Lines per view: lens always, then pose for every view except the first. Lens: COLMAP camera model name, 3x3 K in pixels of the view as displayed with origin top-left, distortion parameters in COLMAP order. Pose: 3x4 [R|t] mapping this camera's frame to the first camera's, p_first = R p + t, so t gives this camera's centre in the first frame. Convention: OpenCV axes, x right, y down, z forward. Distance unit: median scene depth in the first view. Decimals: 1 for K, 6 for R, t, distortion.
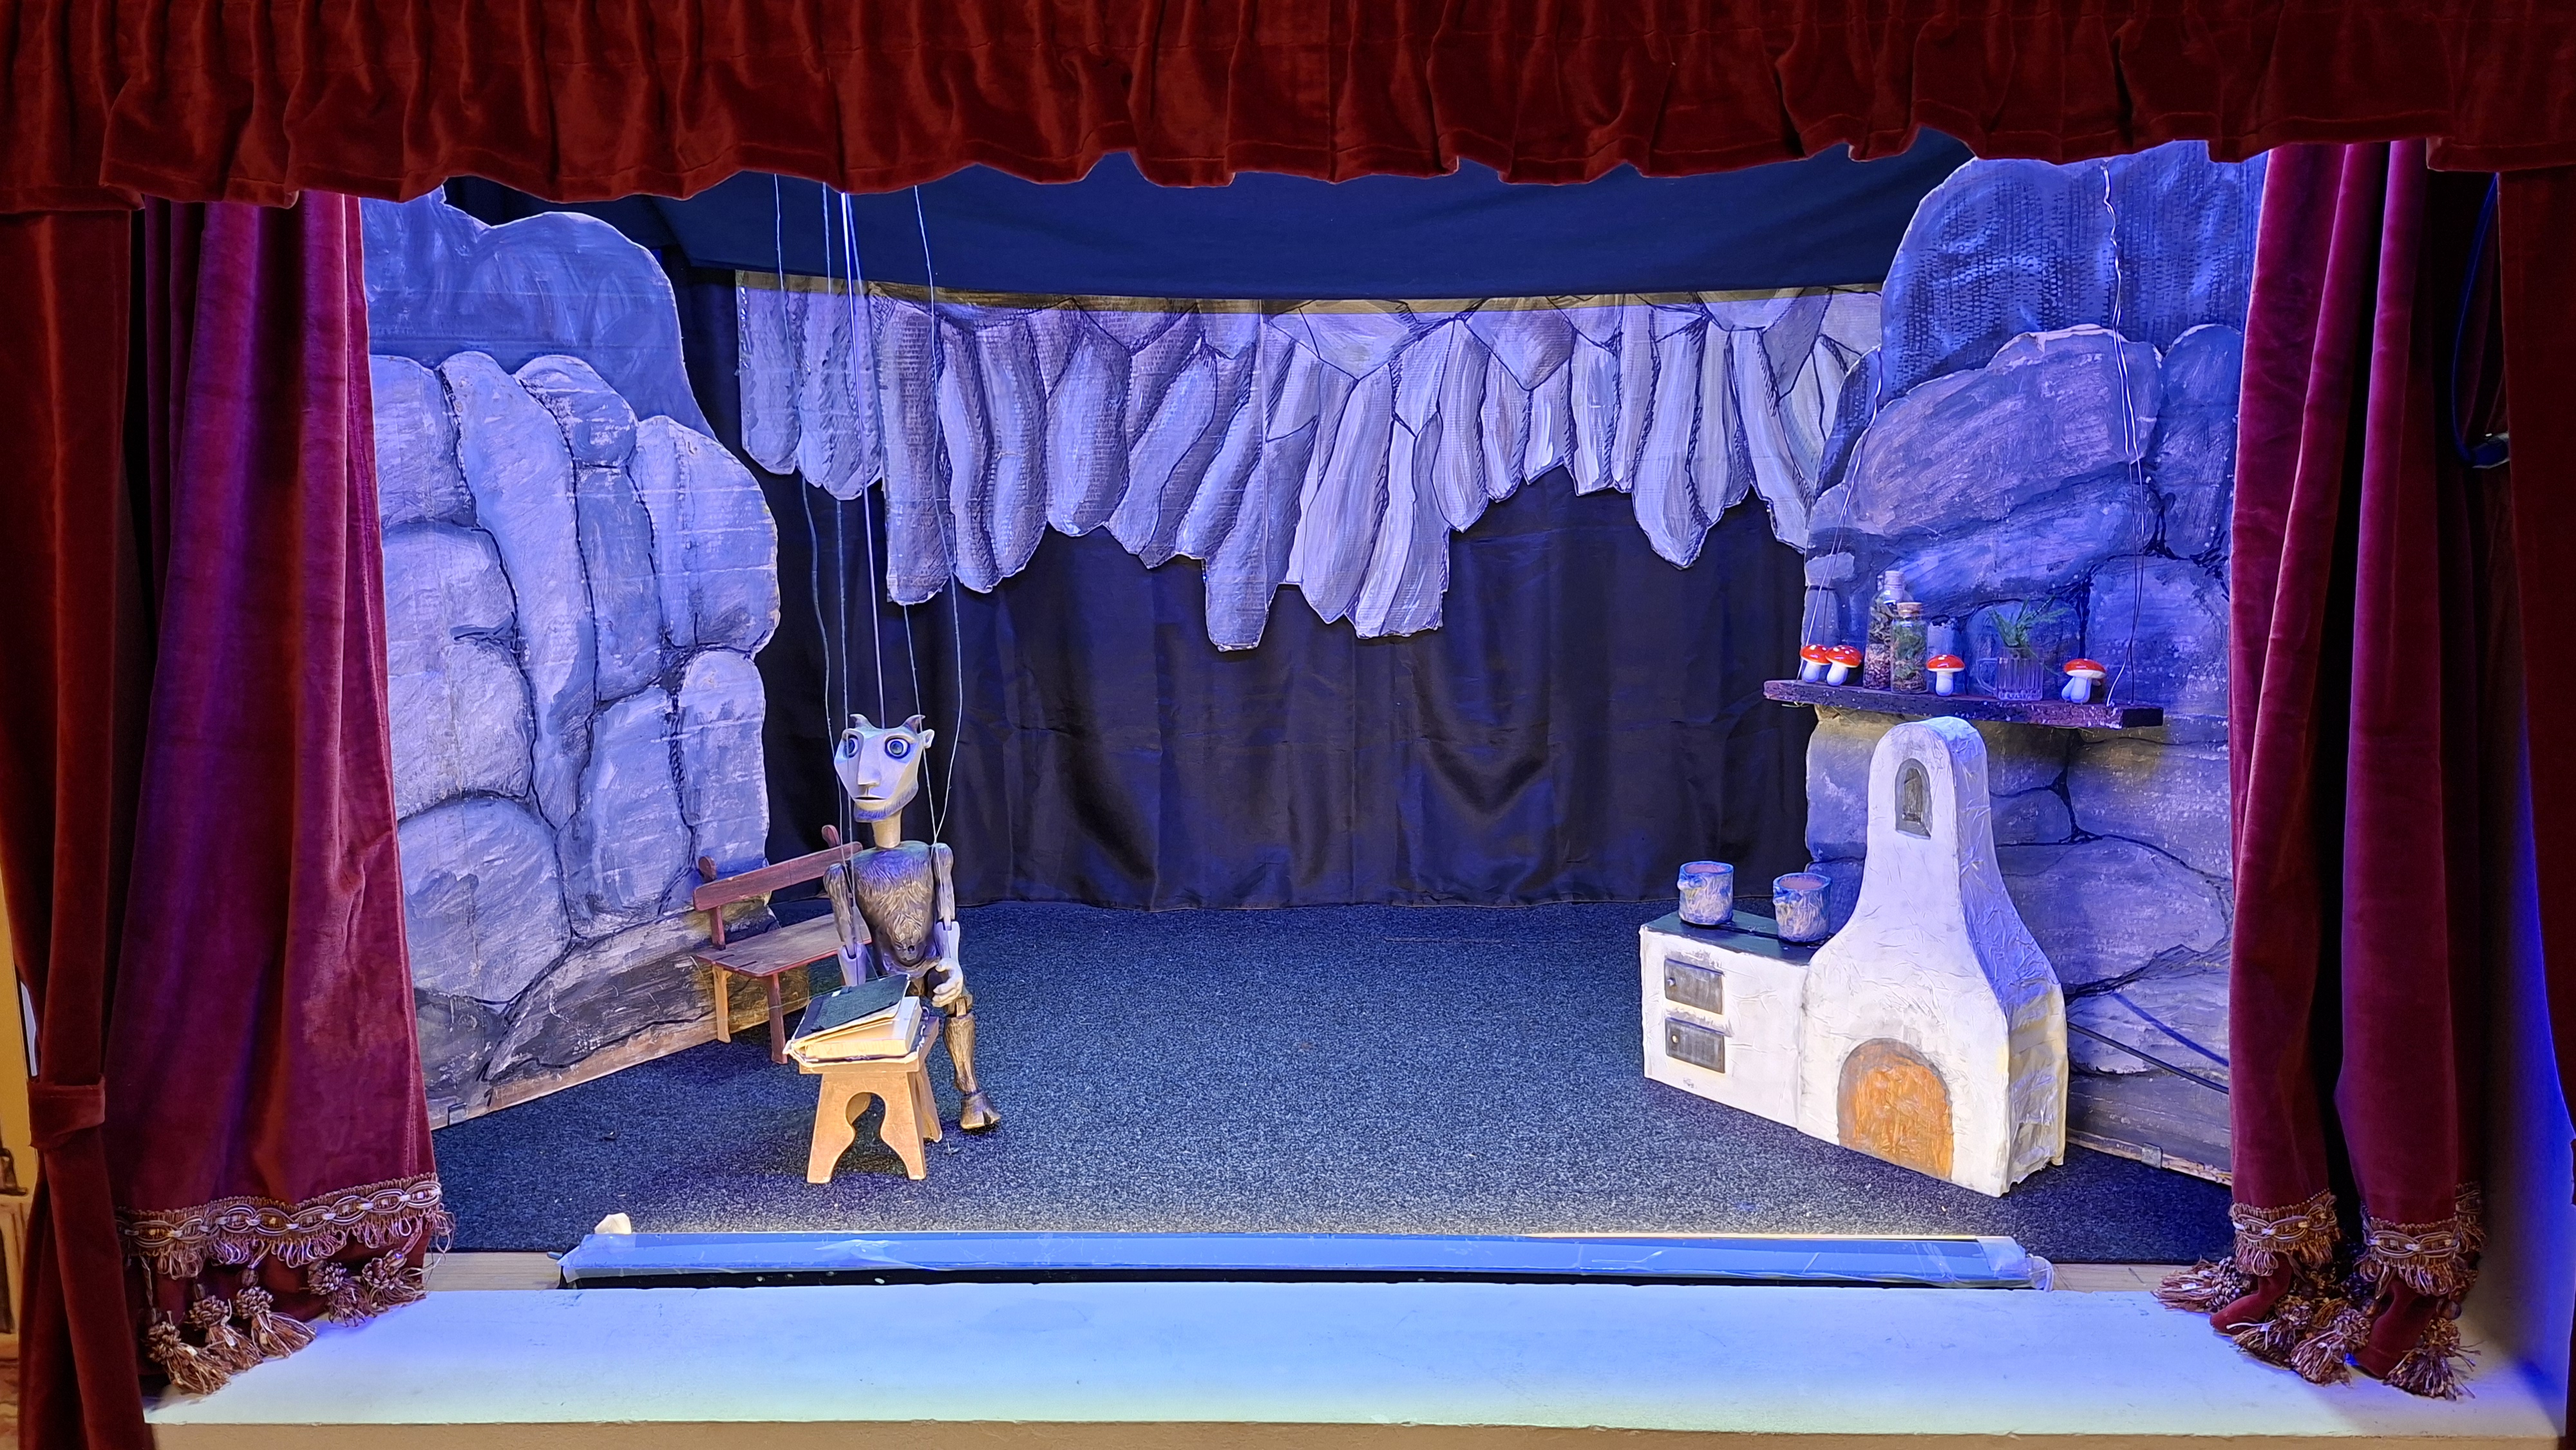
lens RADIAL K [[1816.6, 0, 1250.5], [0, 1816.6, 734.6], [0, 0, 1]] dist [0.073654, -0.117837]
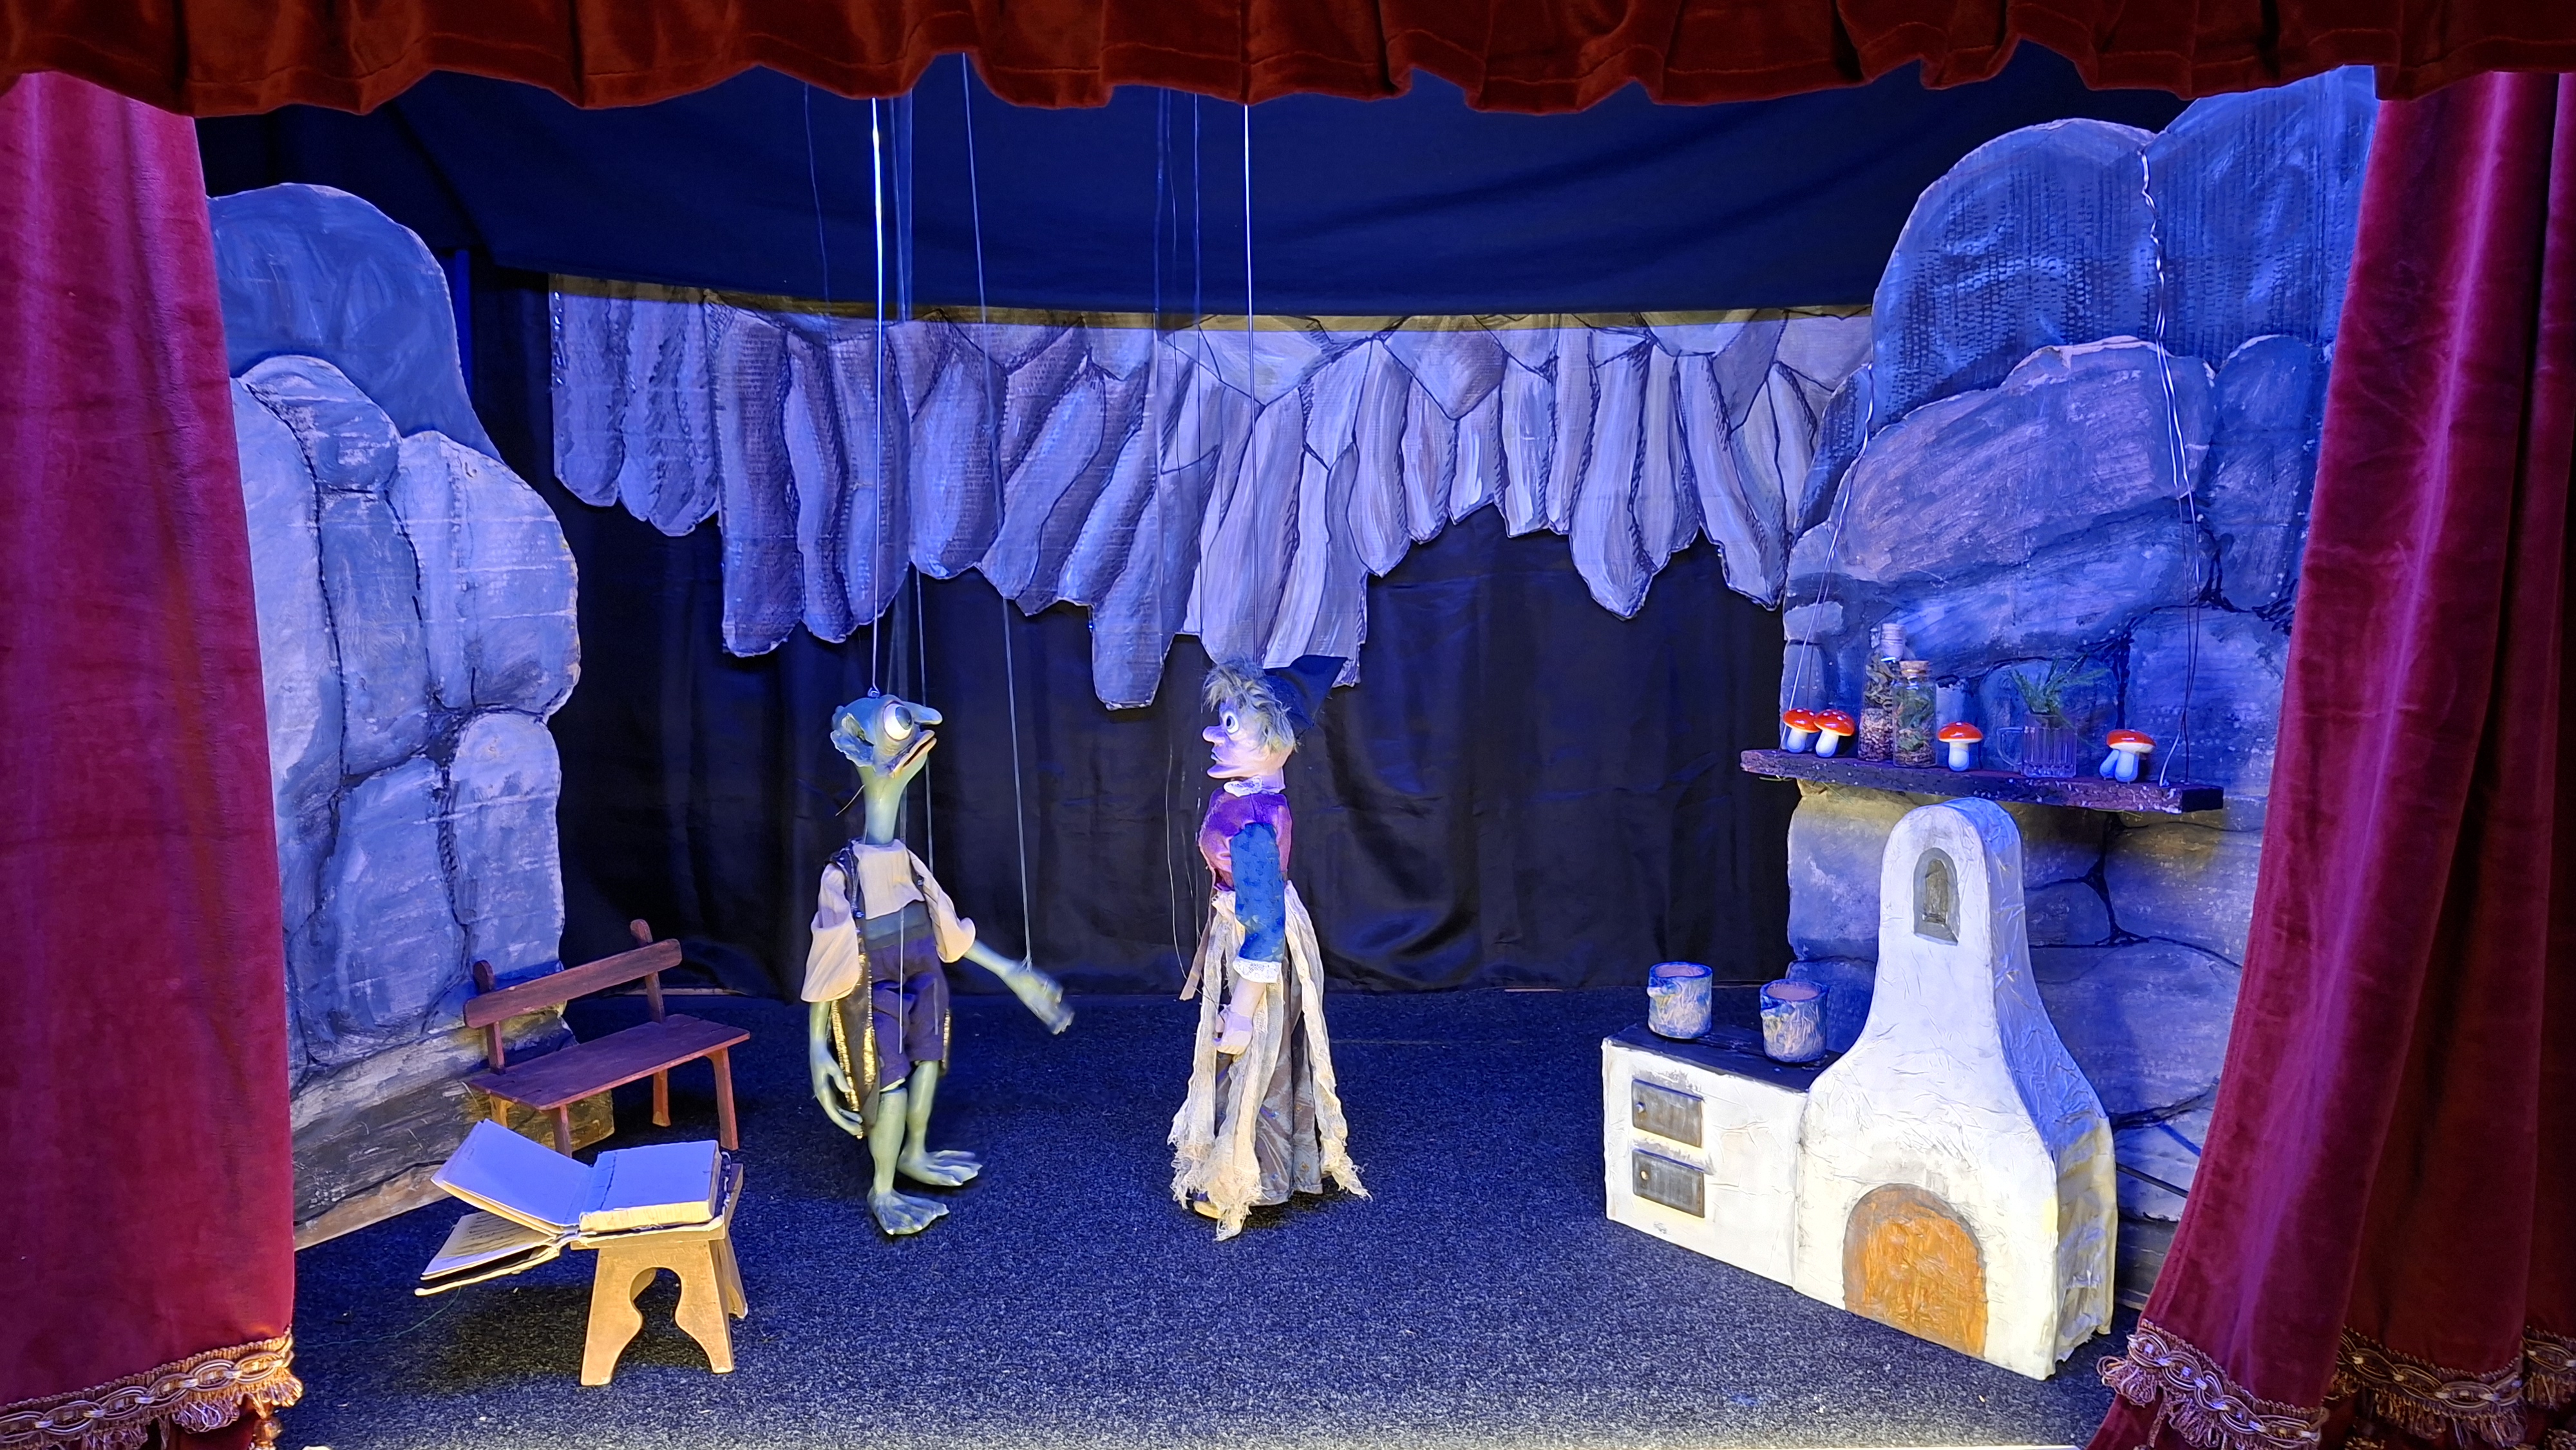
lens RADIAL K [[1816.6, 0, 1250.5], [0, 1816.6, 734.6], [0, 0, 1]] dist [0.073654, -0.117837]
pose [[0.998421, 0.000228, 0.056167, 0.002486], [0.001234, 0.999661, -0.025992, -0.011345], [-0.056154, 0.026020, 0.998083, 0.119240]]
